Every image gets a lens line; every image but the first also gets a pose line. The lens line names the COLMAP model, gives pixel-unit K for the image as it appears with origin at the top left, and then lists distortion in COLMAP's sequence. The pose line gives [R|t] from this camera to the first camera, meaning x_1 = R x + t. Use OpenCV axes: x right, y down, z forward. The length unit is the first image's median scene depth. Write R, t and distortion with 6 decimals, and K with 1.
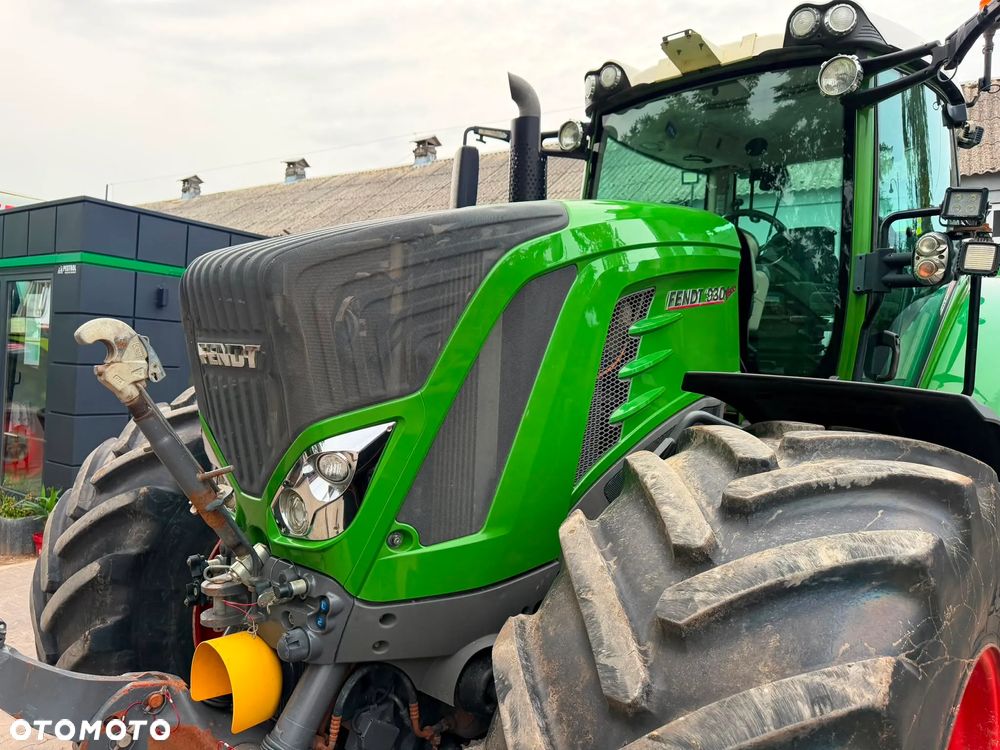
lens RADIAL K [[709.5, 0, 496.6], [0, 709.5, 369.9], [0, 0, 1]] dist [0.030537, -0.030306]
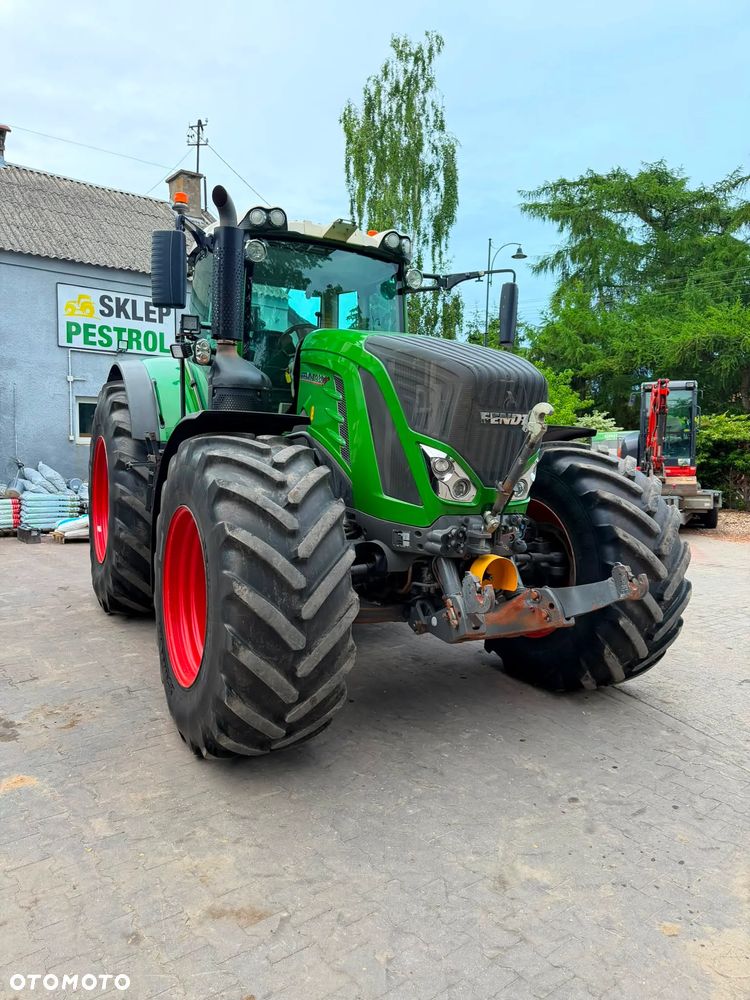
lens RADIAL K [[709.5, 0, 382.9], [0, 709.5, 490.5], [0, 0, 1]] dist [0.030537, -0.030306]
pose [[0.306999, -0.101576, 0.946274, -1.857171], [0.003497, 0.994402, 0.105608, -0.025350], [-0.951703, -0.029113, 0.305635, 0.539617]]
